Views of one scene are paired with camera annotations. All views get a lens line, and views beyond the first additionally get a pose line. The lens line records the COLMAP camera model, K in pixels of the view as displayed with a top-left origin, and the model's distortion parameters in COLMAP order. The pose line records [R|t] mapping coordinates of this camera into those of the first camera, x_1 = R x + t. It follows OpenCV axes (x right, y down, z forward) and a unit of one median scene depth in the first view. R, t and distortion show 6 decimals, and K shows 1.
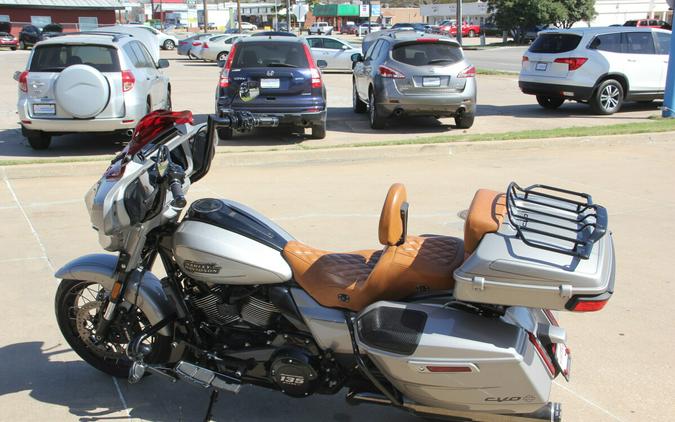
lens RADIAL K [[818.9, 0, 339.5], [0, 818.9, 221.3], [0, 0, 1]] dist [0.071904, 0.000000]
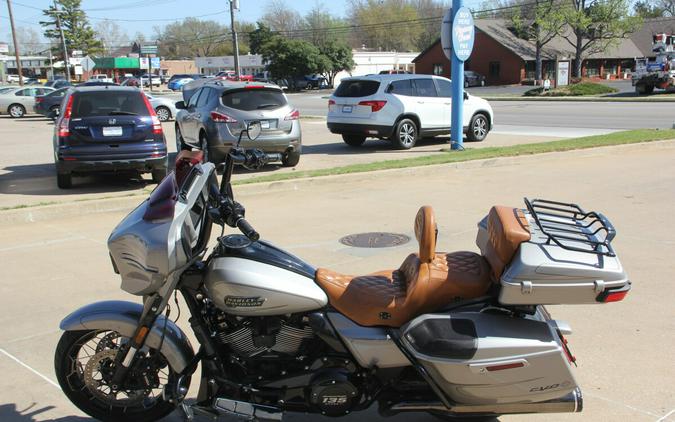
lens RADIAL K [[765.8, 0, 340.4], [0, 765.8, 212.7], [0, 0, 1]] dist [0.035907, 0.000000]
pose [[0.954512, -0.067788, 0.290363, -0.089506], [0.084573, 0.995372, -0.045637, 0.000084], [-0.285926, 0.068118, 0.955828, 0.012926]]
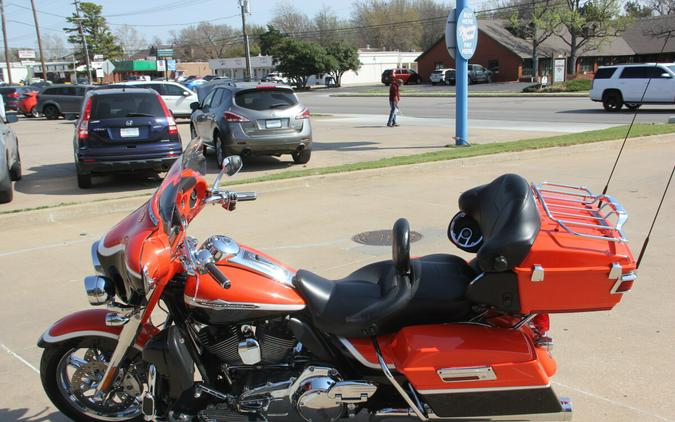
lens RADIAL K [[720.3, 0, 338.9], [0, 720.3, 212.2], [0, 0, 1]] dist [0.001392, 0.000000]
pose [[0.956970, -0.081261, 0.278576, -0.085130], [0.094609, 0.994907, -0.034788, -0.007717], [-0.274330, 0.059647, 0.959784, 0.041099]]
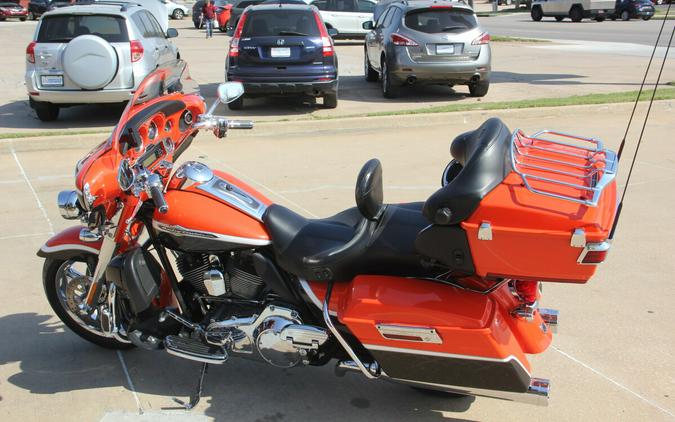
lens RADIAL K [[818.9, 0, 343.0], [0, 818.9, 200.4], [0, 0, 1]] dist [0.071904, 0.000000]
pose [[0.999931, -0.006518, -0.009745, -0.001493], [0.006636, 0.999904, 0.012142, -0.002076], [0.009665, -0.012206, 0.999879, 0.014618]]
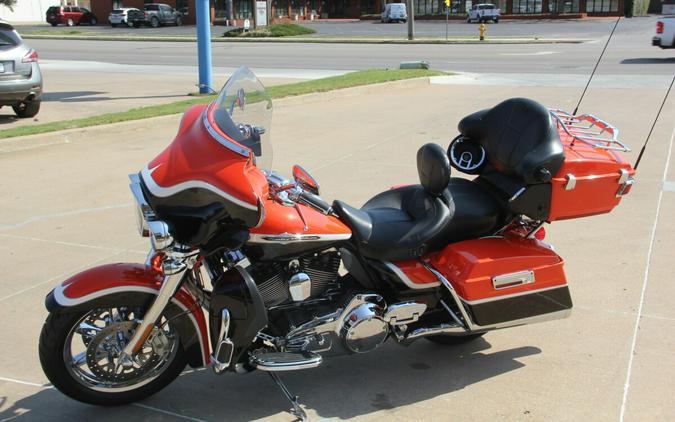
lens RADIAL K [[824.1, 0, 341.3], [0, 824.1, 206.5], [0, 0, 1]] dist [0.047919, 0.000000]
pose [[0.746662, -0.155294, 0.646823, -0.215324], [0.157256, 0.986014, 0.055202, -0.011122], [-0.646349, 0.060500, 0.760640, 0.072088]]
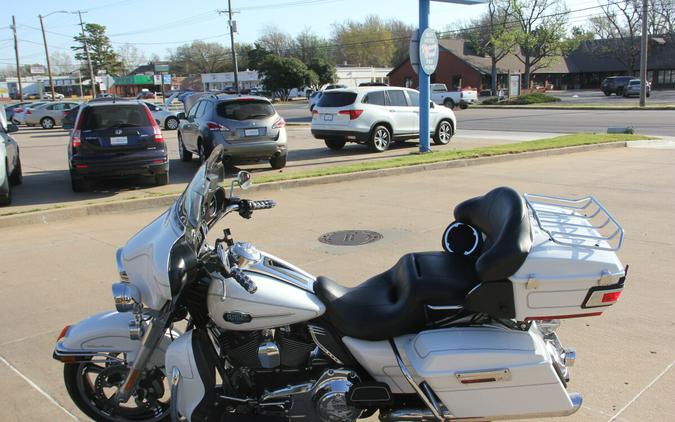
lens RADIAL K [[647.9, 0, 341.6], [0, 647.9, 213.2], [0, 0, 1]] dist [-0.062101, 0.000000]
pose [[0.947972, -0.083934, 0.307090, -0.067042], [0.097454, 0.994819, -0.028931, -0.009672], [-0.303071, 0.057353, 0.951240, 0.049961]]
